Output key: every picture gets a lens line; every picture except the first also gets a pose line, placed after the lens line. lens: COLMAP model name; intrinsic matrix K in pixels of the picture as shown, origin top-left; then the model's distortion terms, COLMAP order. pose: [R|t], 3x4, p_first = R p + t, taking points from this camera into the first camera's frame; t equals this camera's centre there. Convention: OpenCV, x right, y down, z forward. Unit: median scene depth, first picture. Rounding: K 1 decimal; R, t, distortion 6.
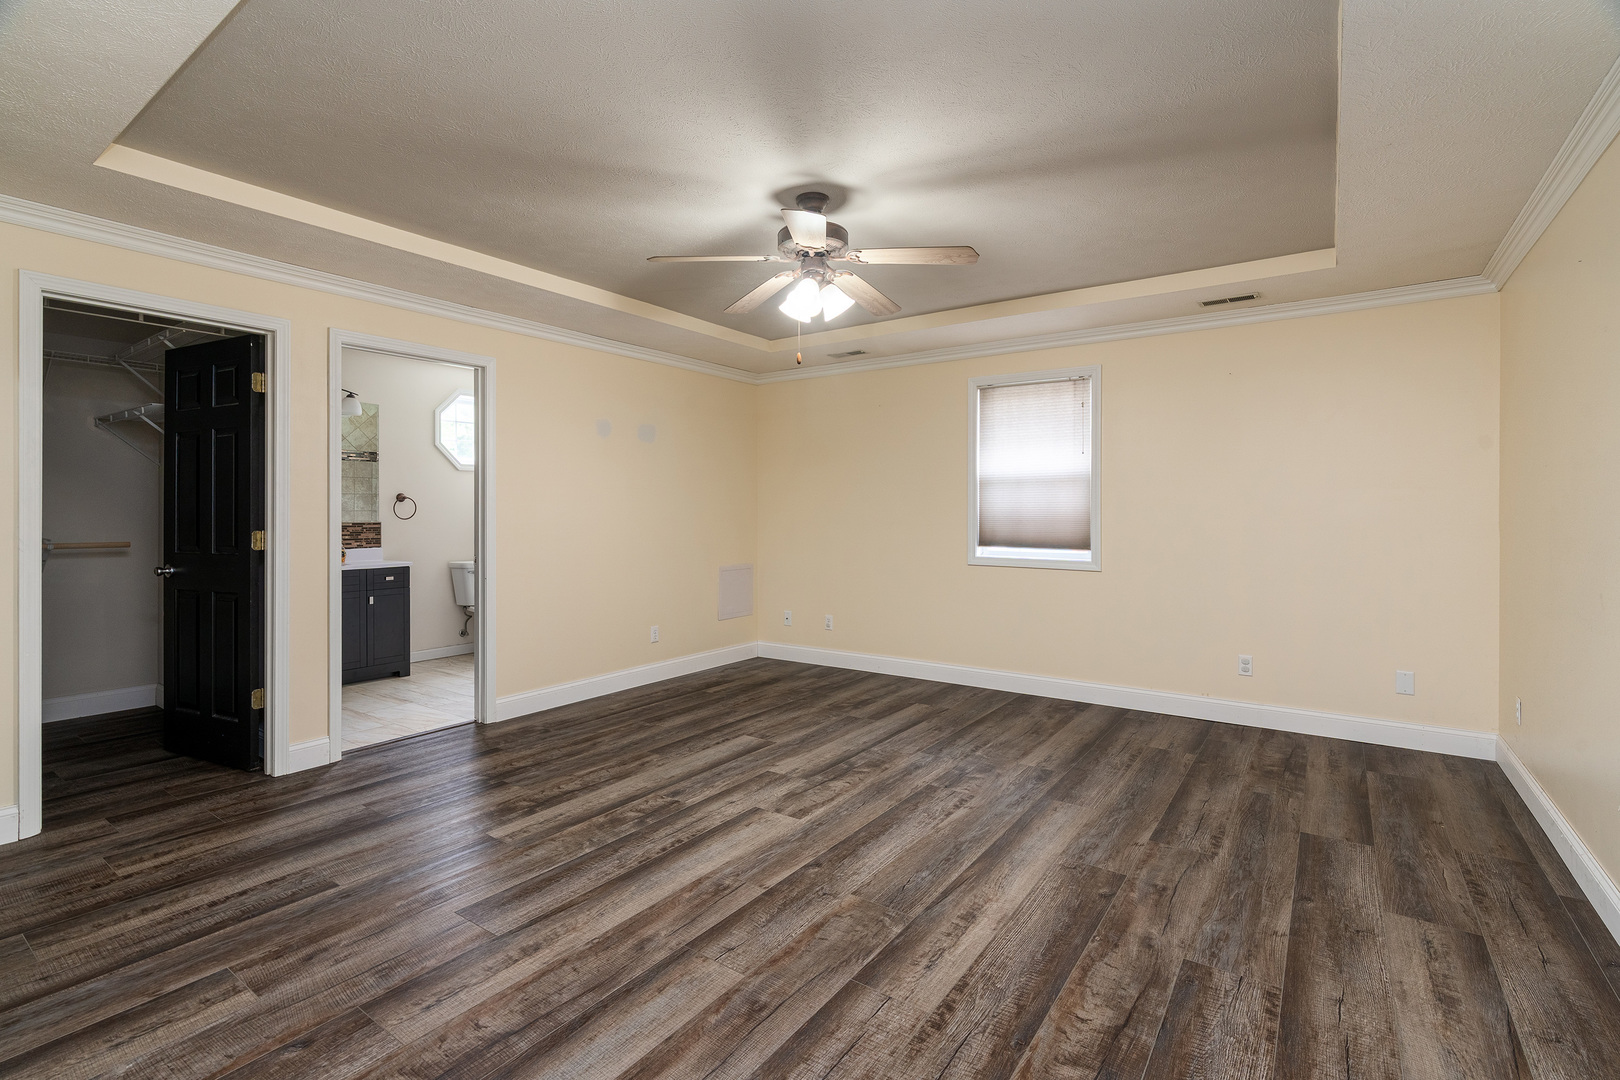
lens RADIAL K [[779.3, 0, 803.5], [0, 779.3, 526.4], [0, 0, 1]] dist [-0.009257, 0.001826]
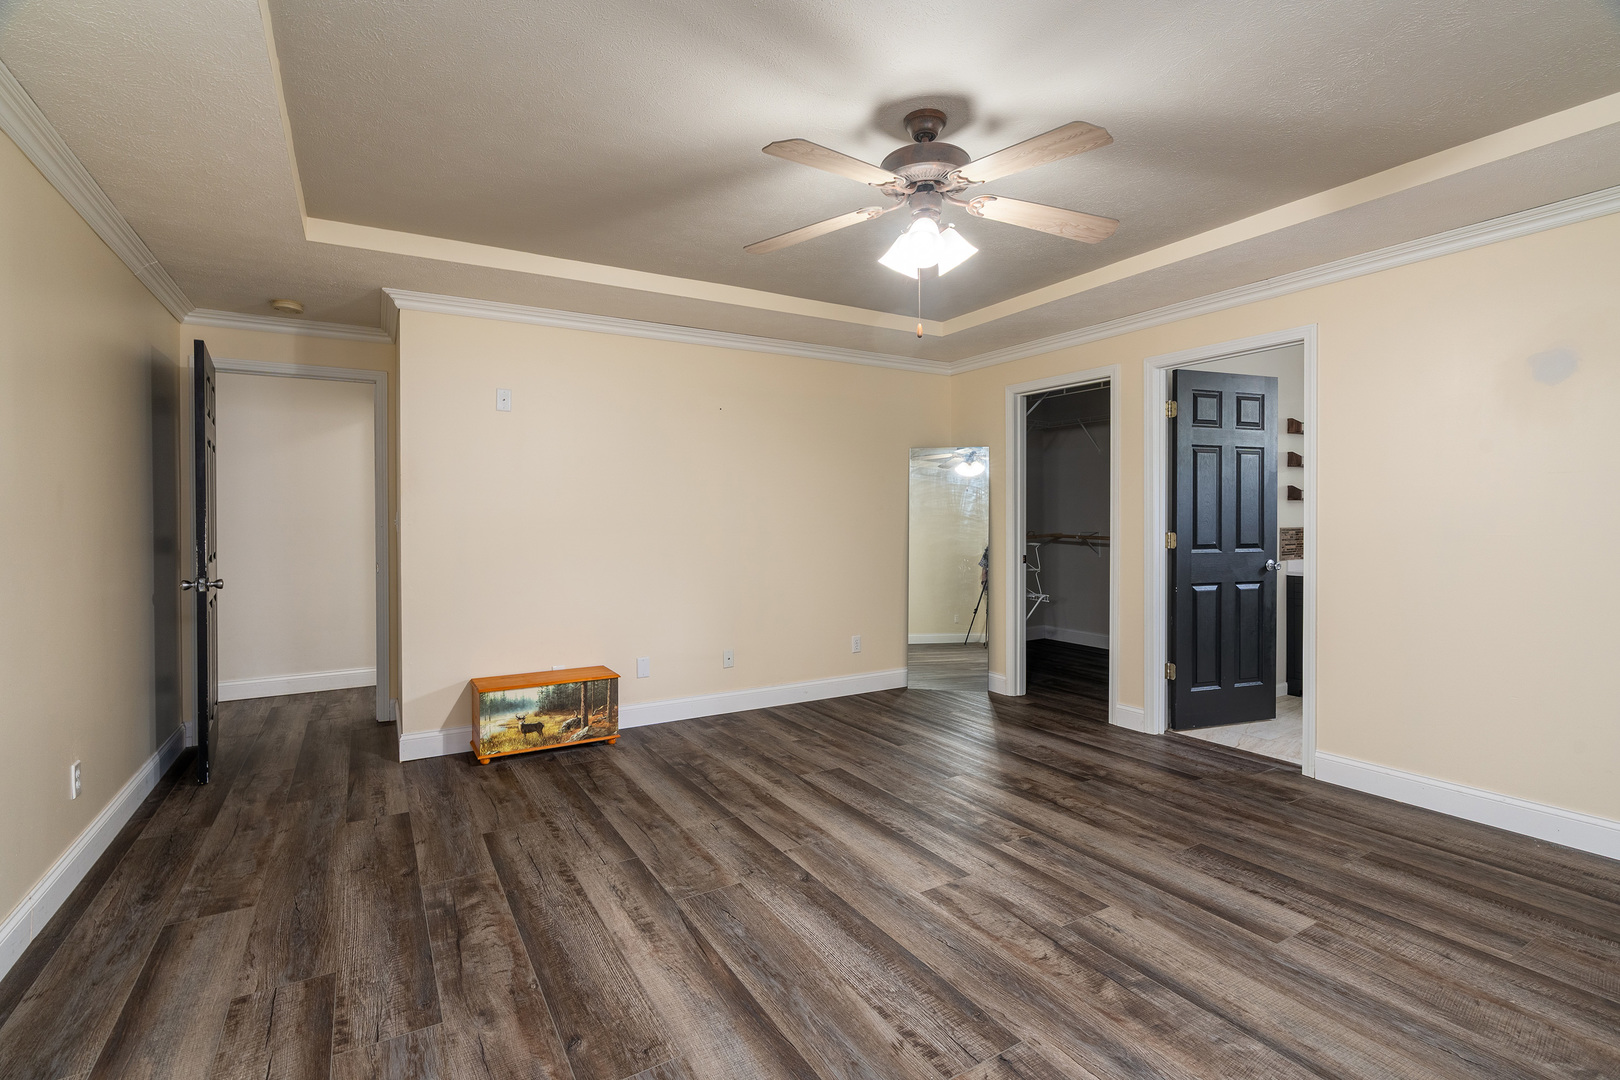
lens RADIAL K [[779.3, 0, 807.4], [0, 779.3, 531.3], [0, 0, 1]] dist [-0.009257, 0.001826]
pose [[-0.436727, 0.015990, -0.899452, 0.916791], [-0.010566, 0.999682, 0.022902, -0.026124], [0.899532, 0.019505, -0.436419, 1.463533]]
